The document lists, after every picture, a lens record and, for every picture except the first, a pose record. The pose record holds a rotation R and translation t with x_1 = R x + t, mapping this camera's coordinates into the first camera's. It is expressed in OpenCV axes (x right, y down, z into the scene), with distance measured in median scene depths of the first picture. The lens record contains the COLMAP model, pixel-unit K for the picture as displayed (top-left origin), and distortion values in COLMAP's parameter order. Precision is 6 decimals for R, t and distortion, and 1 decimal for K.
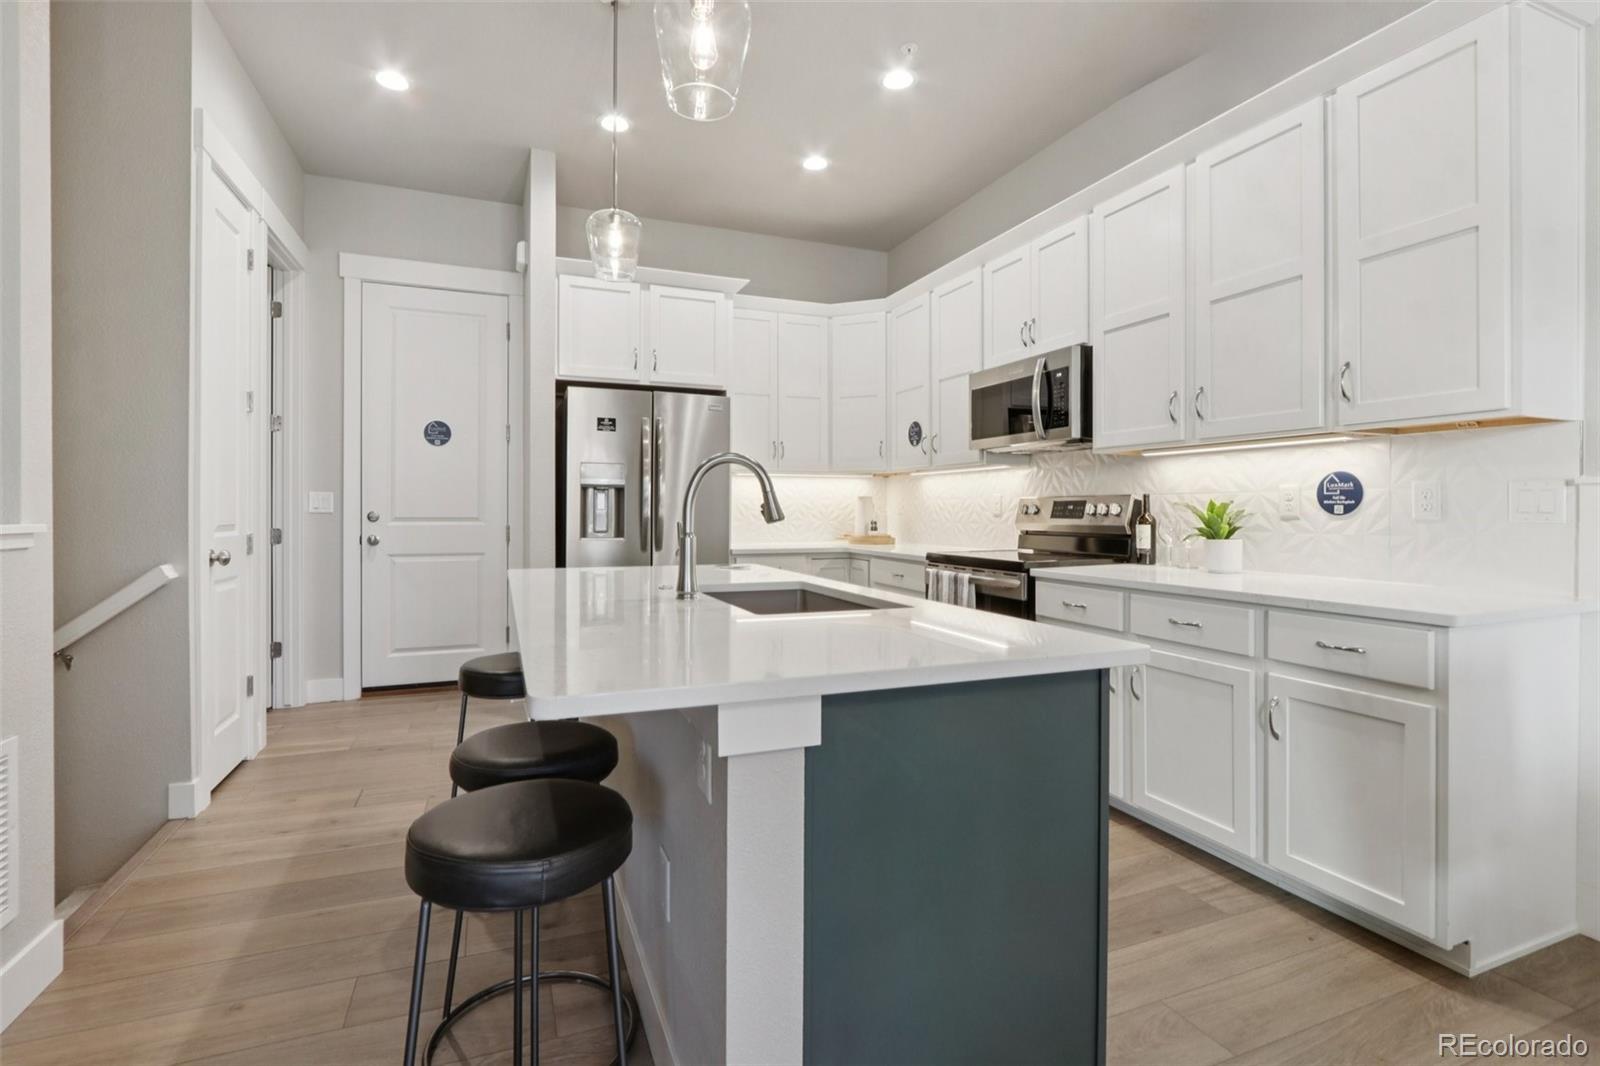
lens RADIAL K [[744.0, 0, 783.1], [0, 744.0, 512.3], [0, 0, 1]] dist [-0.024315, 0.007910]
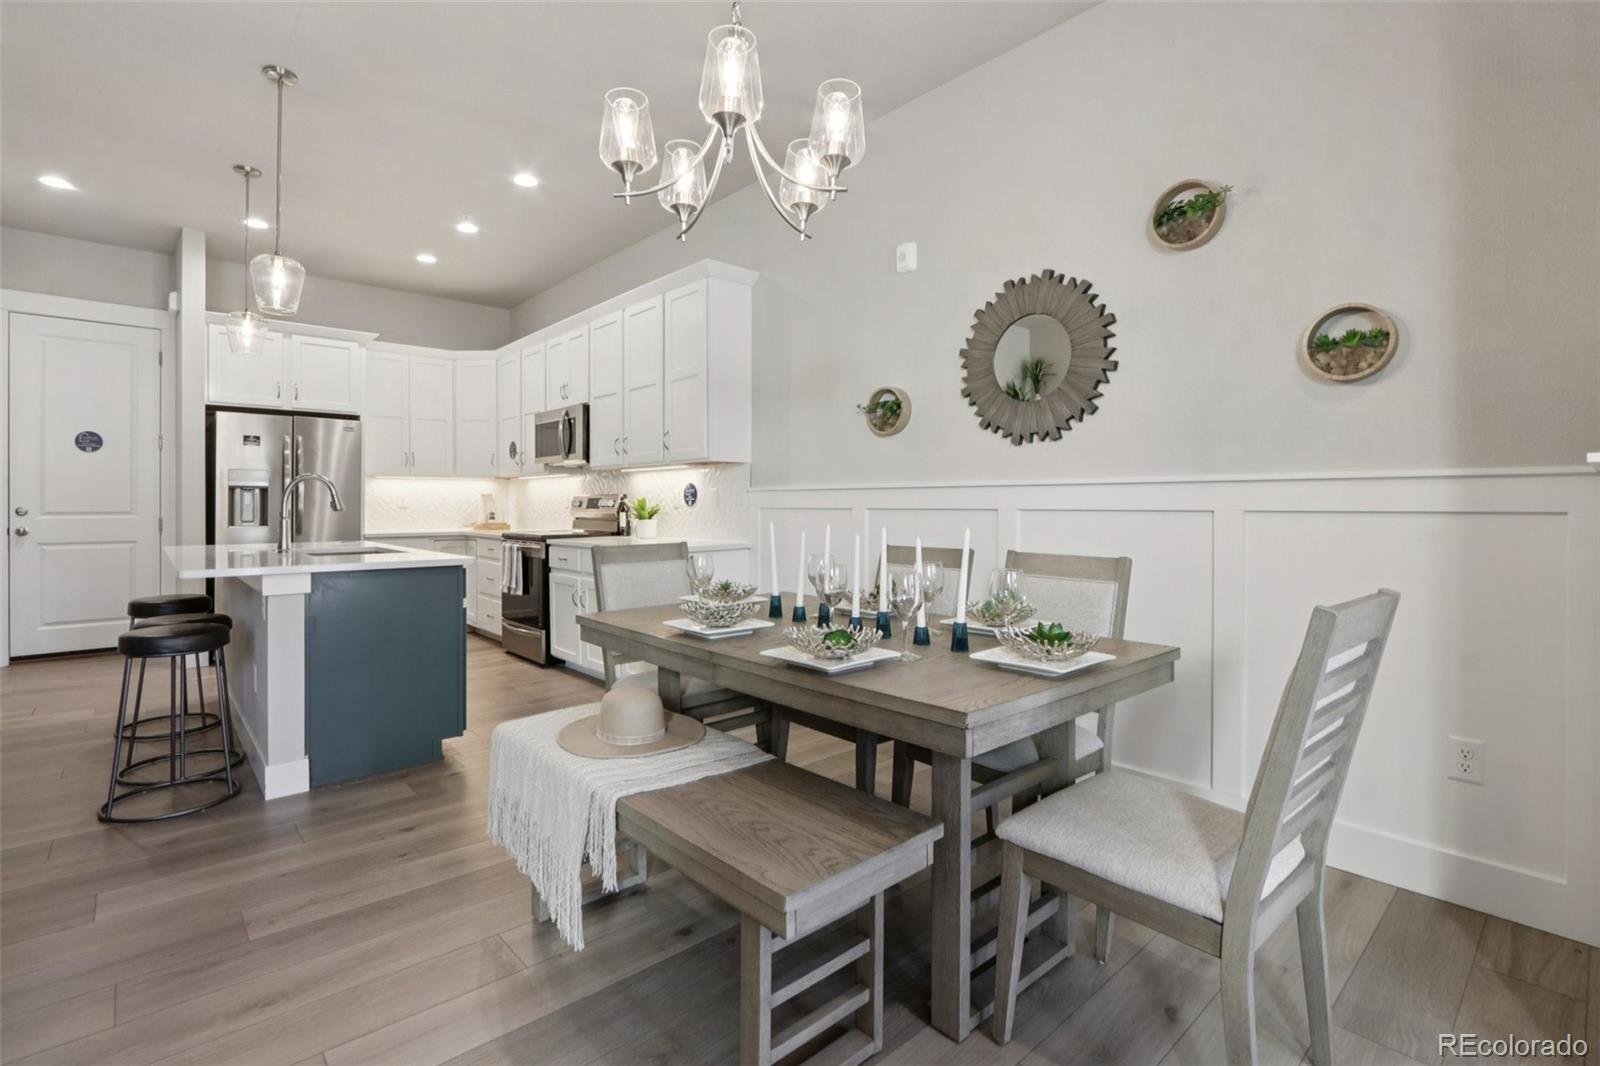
lens RADIAL K [[744.3, 0, 804.8], [0, 744.3, 508.3], [0, 0, 1]] dist [-0.030763, 0.007507]
pose [[0.931745, -0.004882, 0.363081, 0.204172], [0.004990, 0.999987, 0.000641, 0.006712], [-0.363080, 0.001215, 0.931757, -0.570530]]
